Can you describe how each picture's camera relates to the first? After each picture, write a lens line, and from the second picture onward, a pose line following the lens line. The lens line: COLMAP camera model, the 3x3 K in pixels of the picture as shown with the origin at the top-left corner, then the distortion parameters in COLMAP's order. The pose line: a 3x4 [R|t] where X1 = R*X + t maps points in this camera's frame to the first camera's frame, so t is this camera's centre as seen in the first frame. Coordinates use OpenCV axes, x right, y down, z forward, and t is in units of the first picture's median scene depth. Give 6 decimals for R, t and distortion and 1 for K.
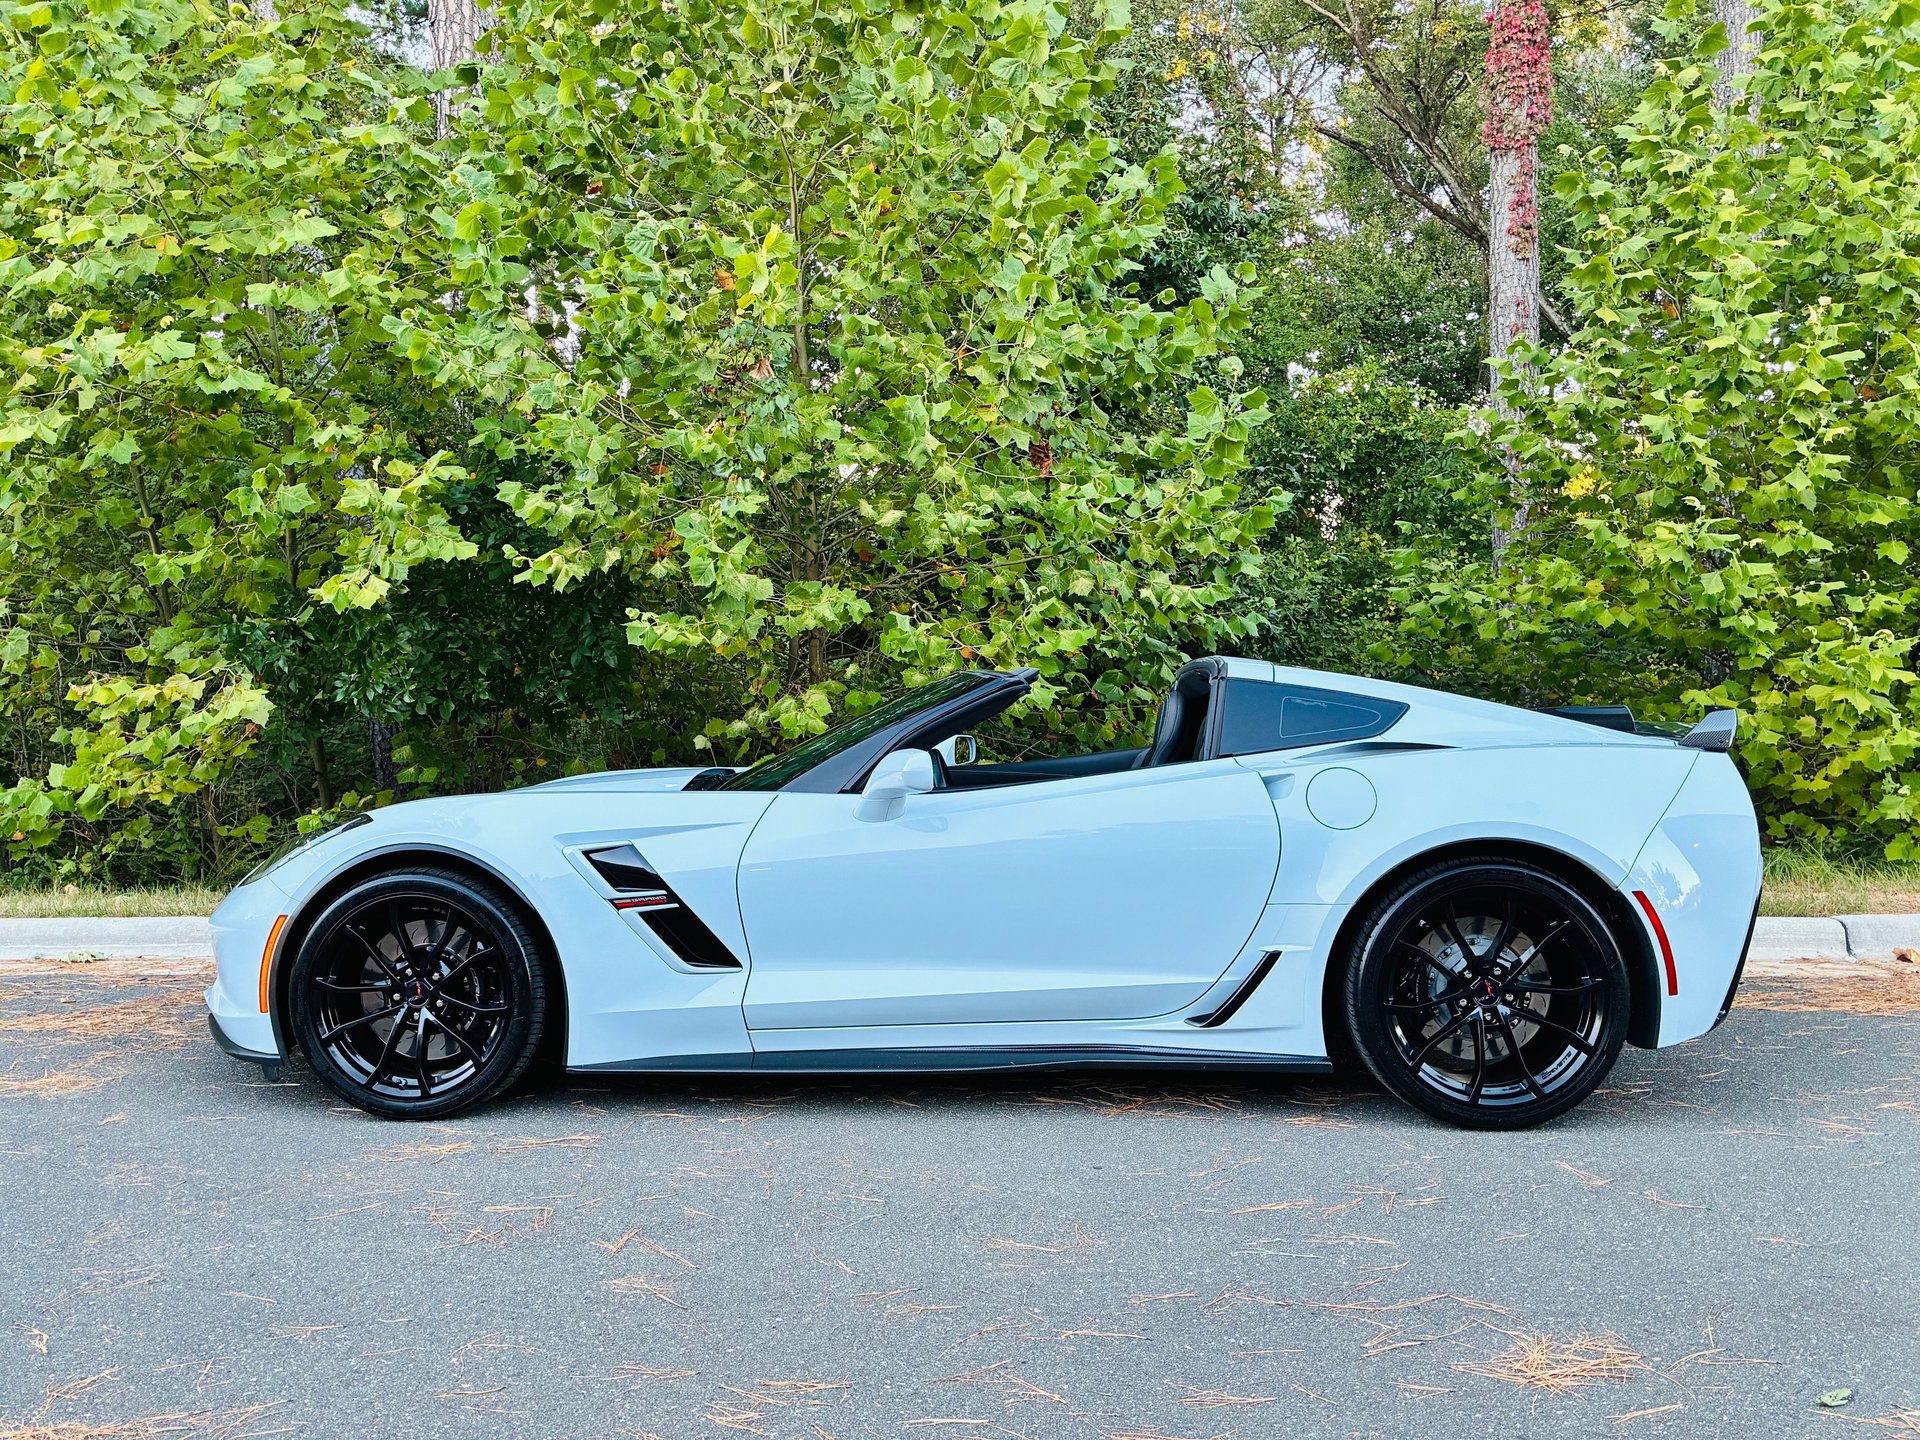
lens RADIAL K [[1463.8, 0, 961.4], [0, 1463.8, 712.0], [0, 0, 1]] dist [0.024769, 0.000736]
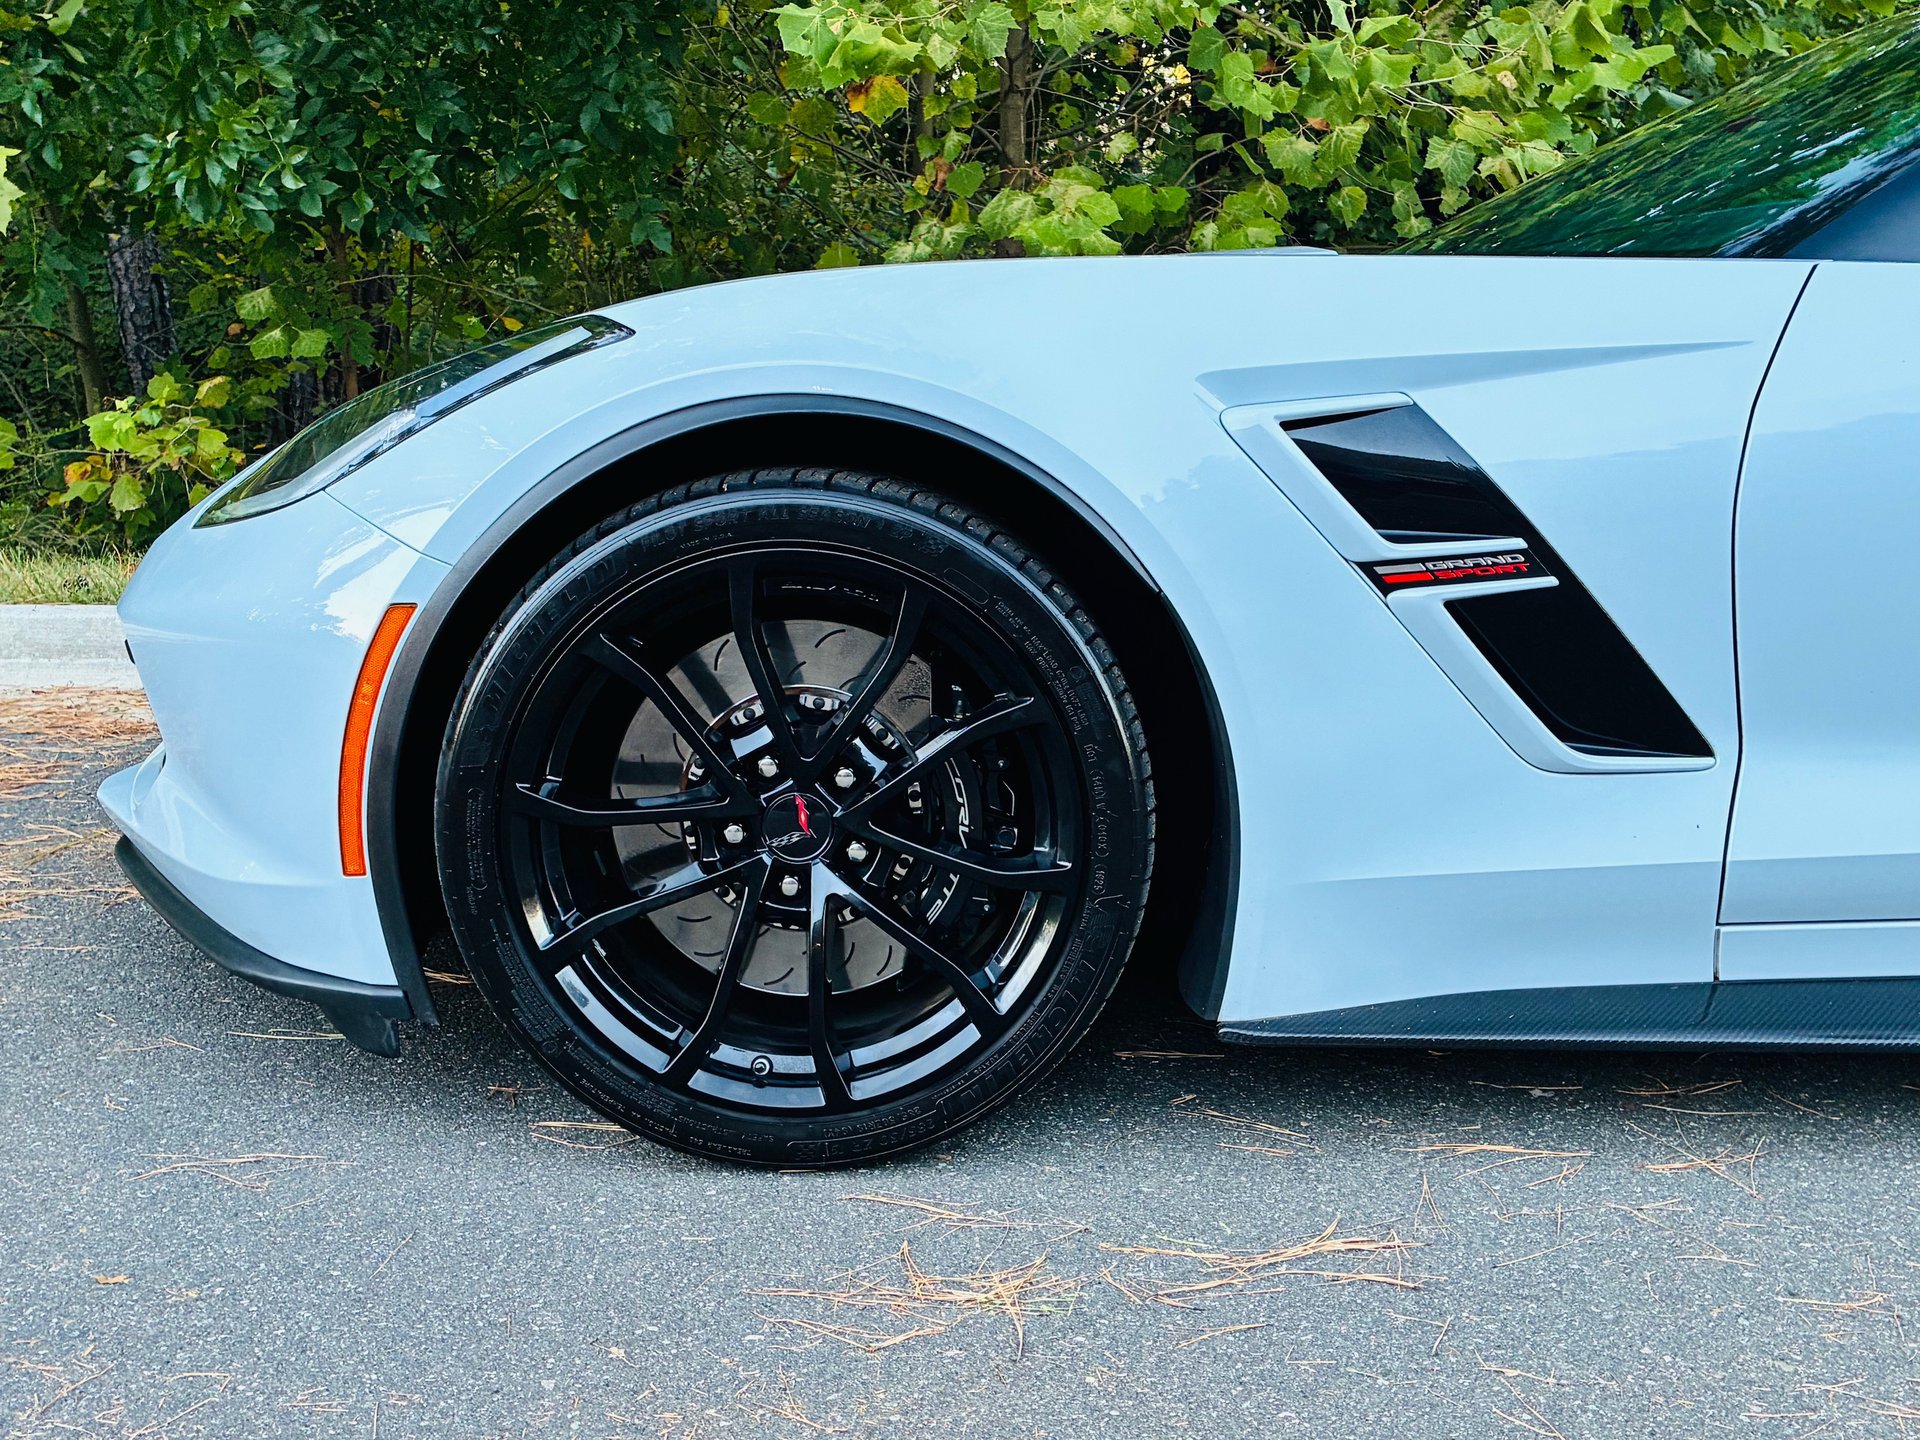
lens RADIAL K [[2042.2, 0, 961.8], [0, 2042.2, 726.1], [0, 0, 1]] dist [0.035714, 0.004320]
pose [[0.999327, 0.000613, 0.036674, -0.191686], [-0.007785, 0.980625, 0.195741, 0.039362], [-0.035844, -0.195895, 0.979970, 0.287148]]
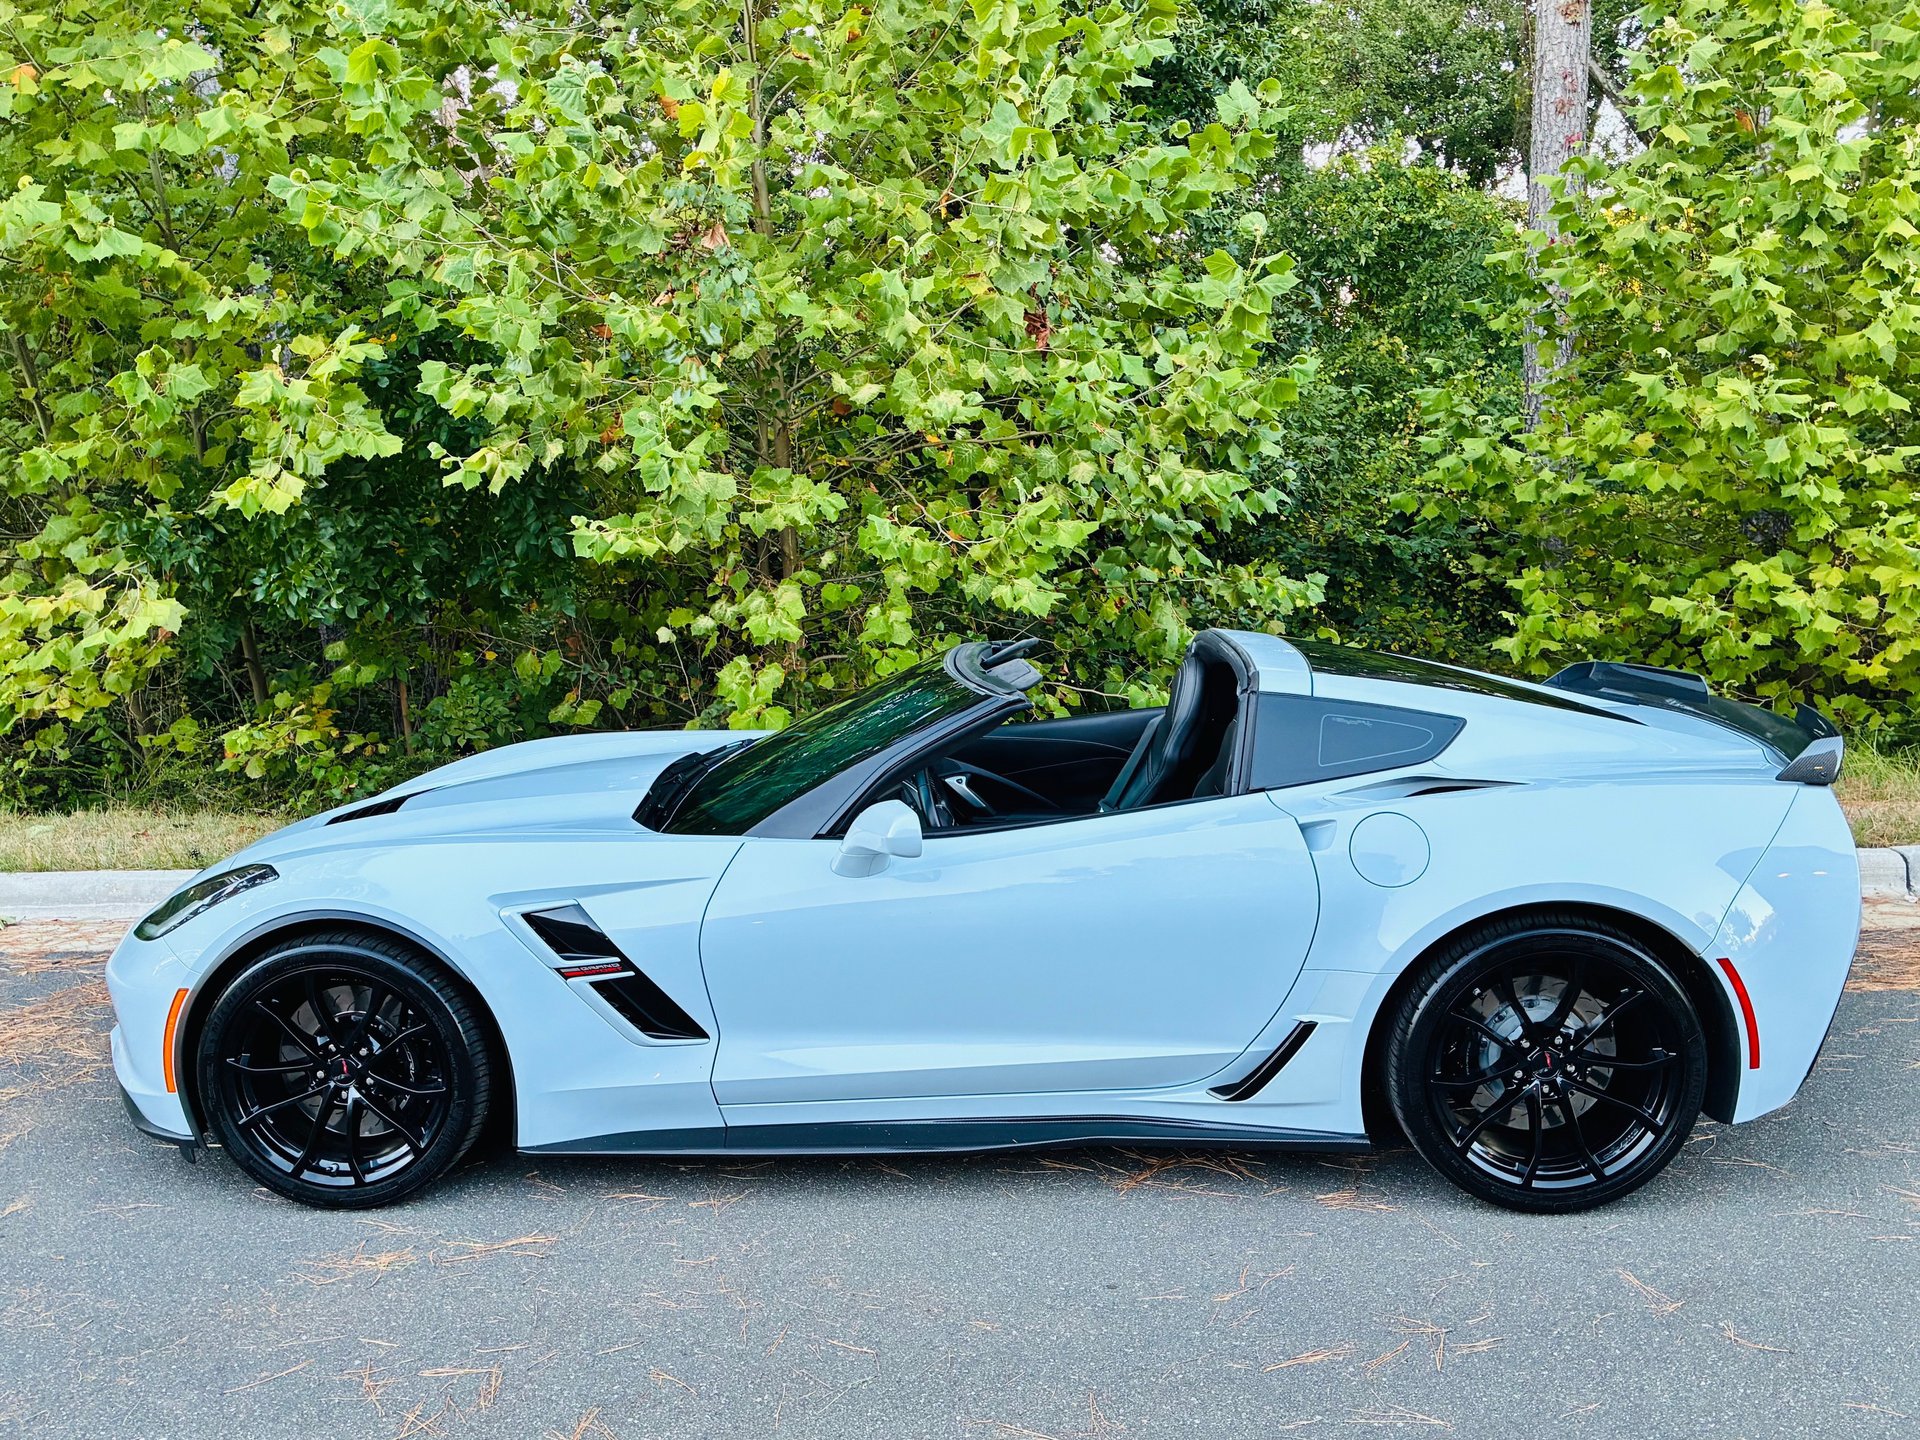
lens RADIAL K [[1526.5, 0, 969.0], [0, 1526.5, 716.4], [0, 0, 1]] dist [0.035393, -0.036788]
pose [[0.999838, -0.012537, 0.012934, -0.001151], [0.010523, 0.989300, 0.145513, -0.083252], [-0.014620, -0.145353, 0.989272, 0.059946]]
